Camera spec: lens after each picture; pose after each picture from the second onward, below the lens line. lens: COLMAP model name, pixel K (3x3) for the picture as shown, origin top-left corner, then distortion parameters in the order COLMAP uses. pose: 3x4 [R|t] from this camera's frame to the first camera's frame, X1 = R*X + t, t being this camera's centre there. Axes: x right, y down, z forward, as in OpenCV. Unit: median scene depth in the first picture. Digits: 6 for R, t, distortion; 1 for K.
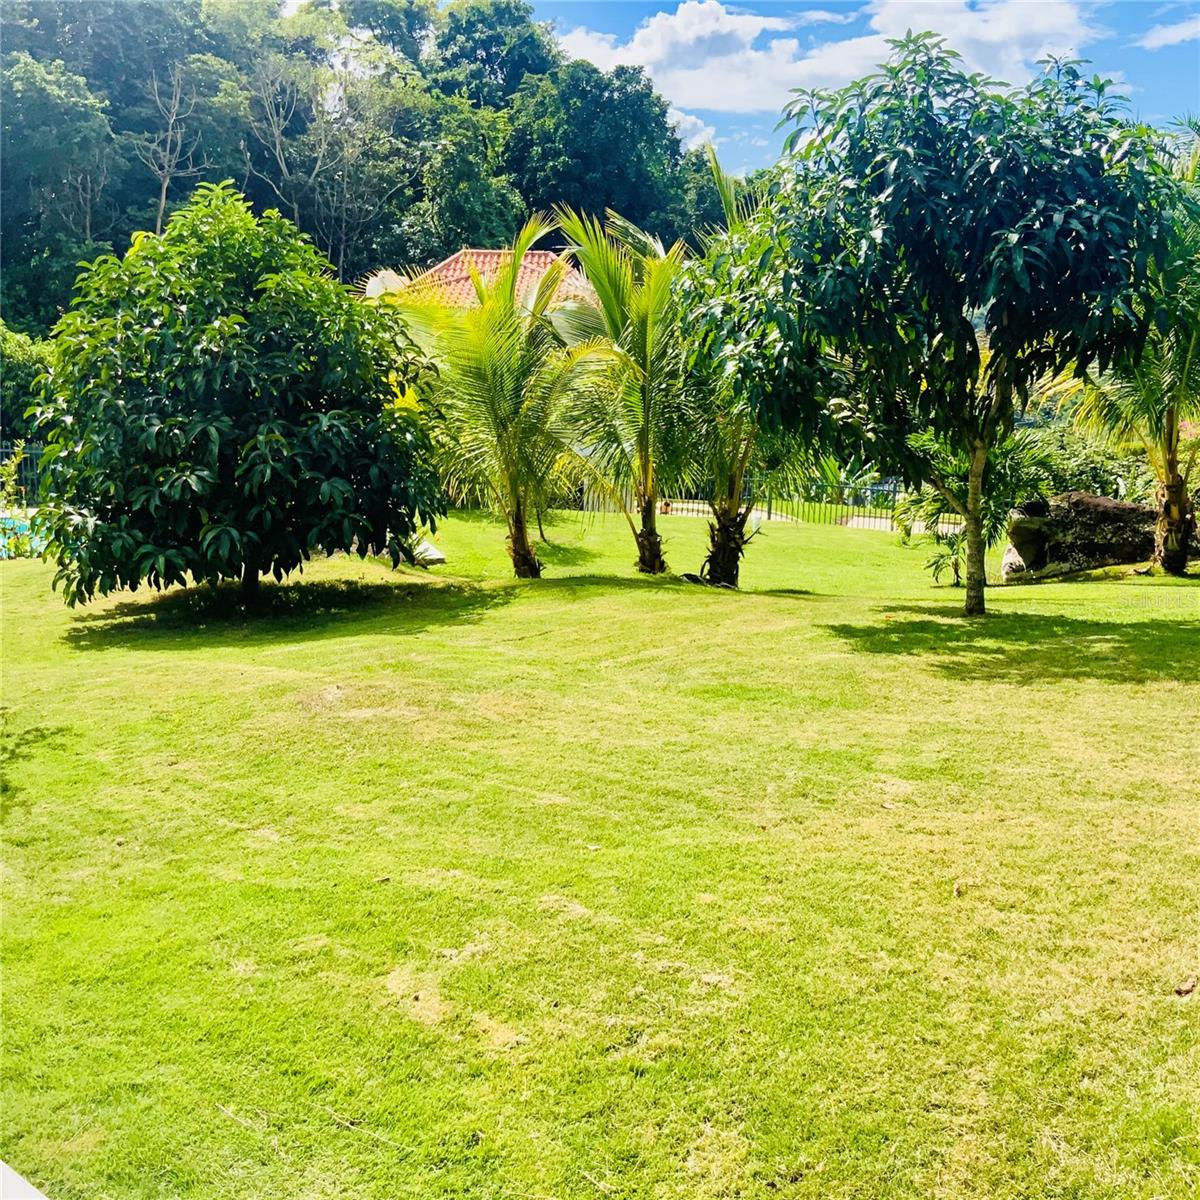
lens RADIAL K [[1354.4, 0, 598.4], [0, 1354.4, 593.2], [0, 0, 1]] dist [0.029459, -0.082505]
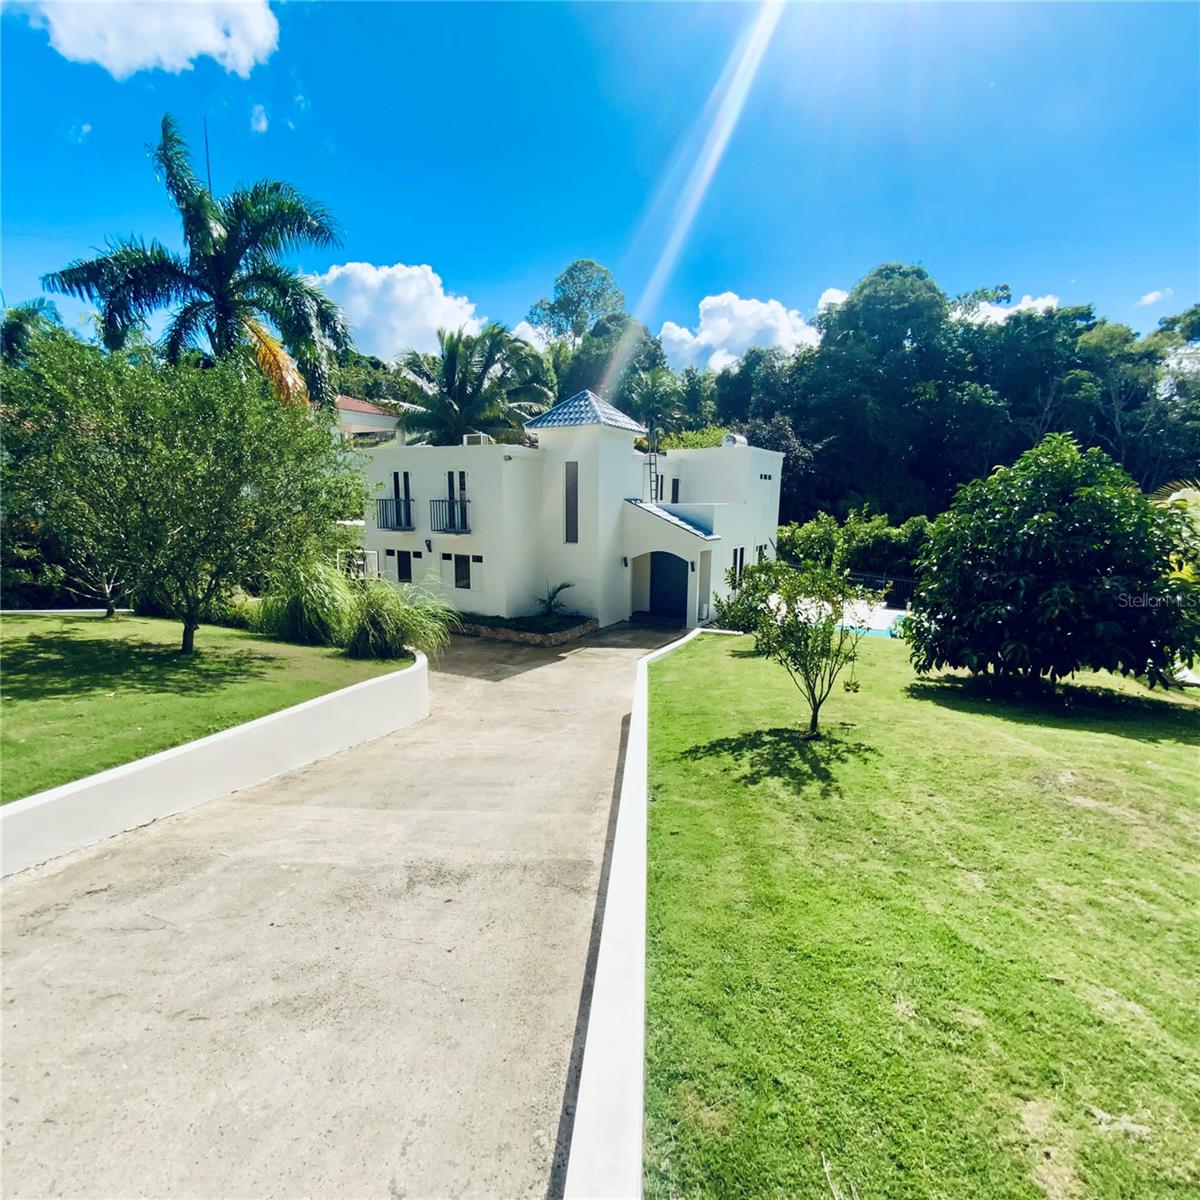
lens RADIAL K [[658.2, 0, 597.6], [0, 658.2, 605.7], [0, 0, 1]] dist [0.001626, -0.001466]
pose [[0.640205, 0.118485, -0.759012, -0.006587], [-0.166545, 0.985942, 0.013433, -0.016806], [0.749934, 0.117810, 0.650938, 0.101372]]
